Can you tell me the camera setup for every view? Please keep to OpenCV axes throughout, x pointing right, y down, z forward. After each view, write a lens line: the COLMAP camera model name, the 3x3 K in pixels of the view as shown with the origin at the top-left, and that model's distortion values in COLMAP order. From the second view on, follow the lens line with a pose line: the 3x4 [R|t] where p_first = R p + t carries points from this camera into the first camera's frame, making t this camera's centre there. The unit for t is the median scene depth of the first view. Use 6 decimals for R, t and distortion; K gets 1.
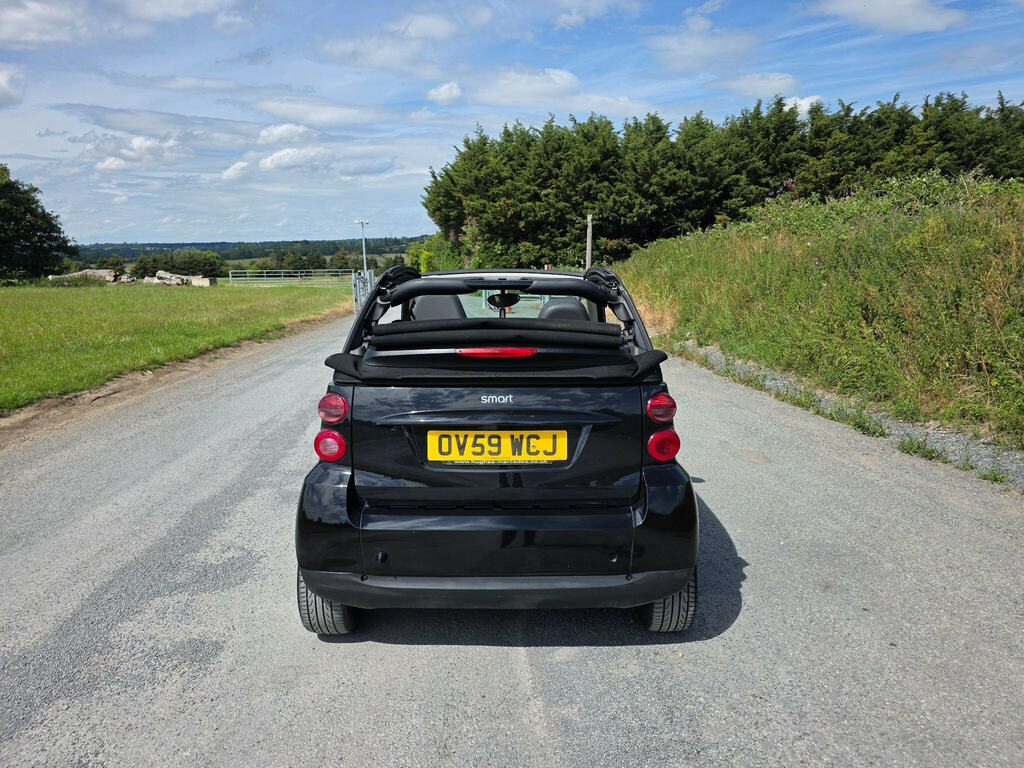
lens RADIAL K [[695.6, 0, 519.8], [0, 695.6, 382.5], [0, 0, 1]] dist [0.055120, -0.049337]
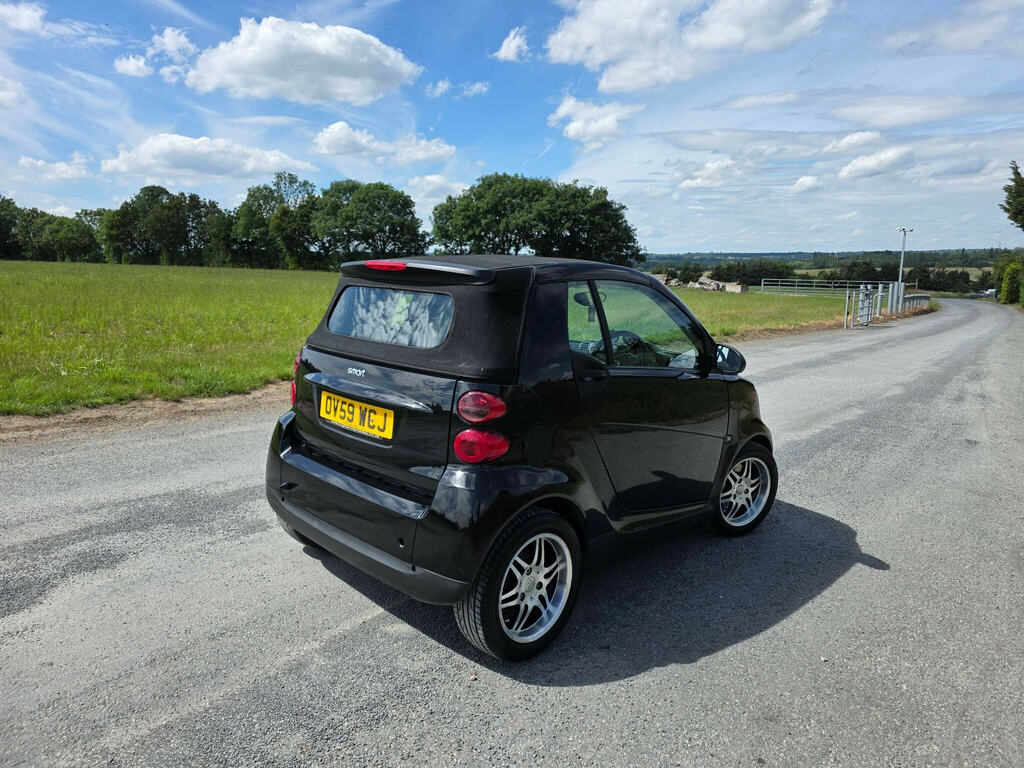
lens RADIAL K [[699.0, 0, 508.4], [0, 699.0, 370.0], [0, 0, 1]] dist [0.045902, -0.053578]
pose [[0.706406, 0.131728, -0.695441, 0.061045], [-0.153717, 0.987631, 0.030933, -0.003459], [0.690914, 0.085050, 0.717917, 0.023833]]
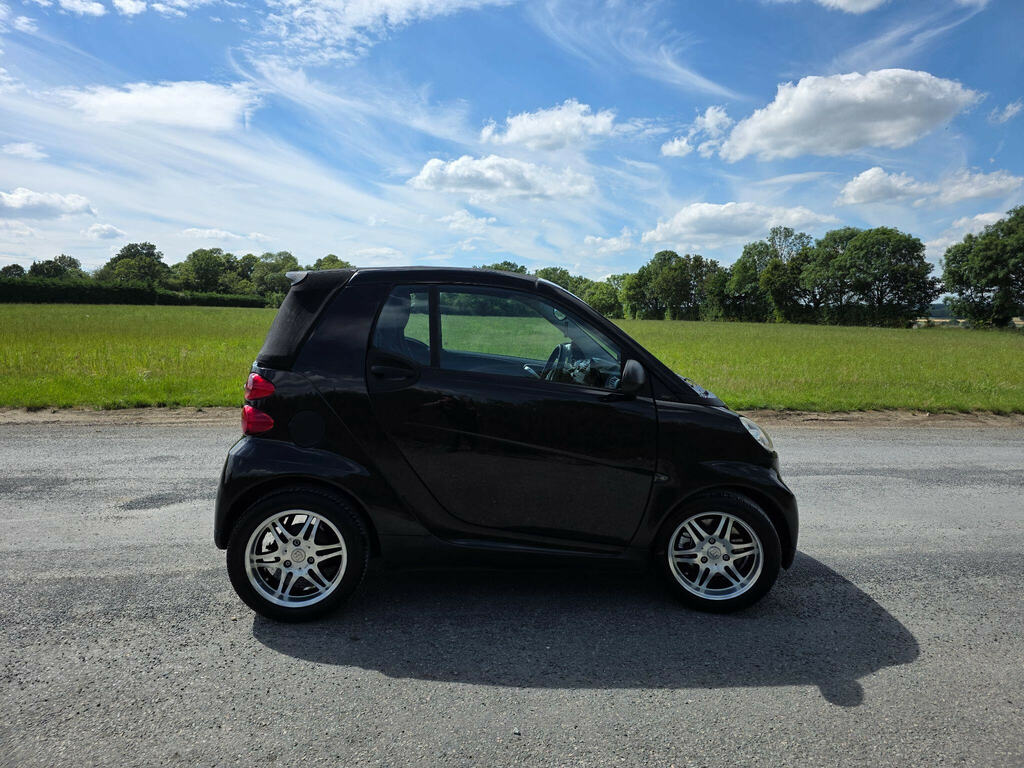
lens RADIAL K [[685.6, 0, 496.8], [0, 685.6, 383.1], [0, 0, 1]] dist [0.039213, -0.050605]
pose [[0.066946, 0.114421, -0.991174, 0.091549], [-0.185303, 0.977546, 0.100332, -0.010894], [0.980399, 0.176950, 0.086645, 0.089099]]
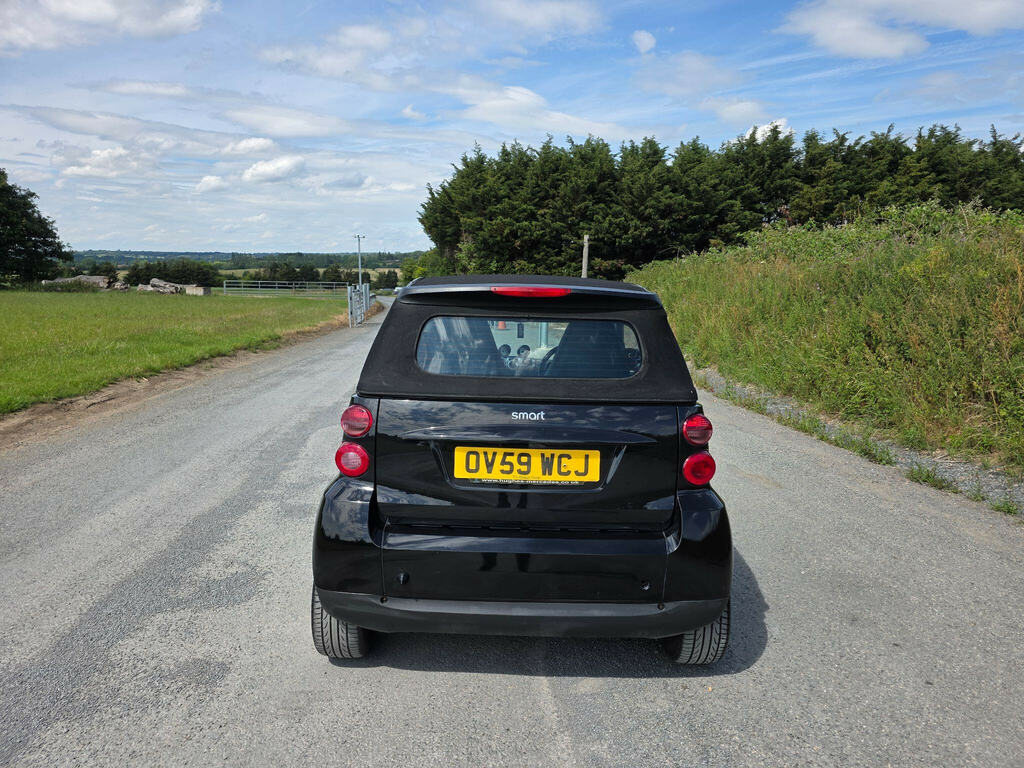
lens RADIAL K [[693.2, 0, 513.8], [0, 693.2, 384.0], [0, 0, 1]] dist [0.061622, -0.054220]
pose [[0.999613, 0.026936, 0.006918, -0.004000], [-0.026769, 0.999372, -0.023216, 0.000168], [-0.007539, 0.023022, 0.999707, 0.002725]]
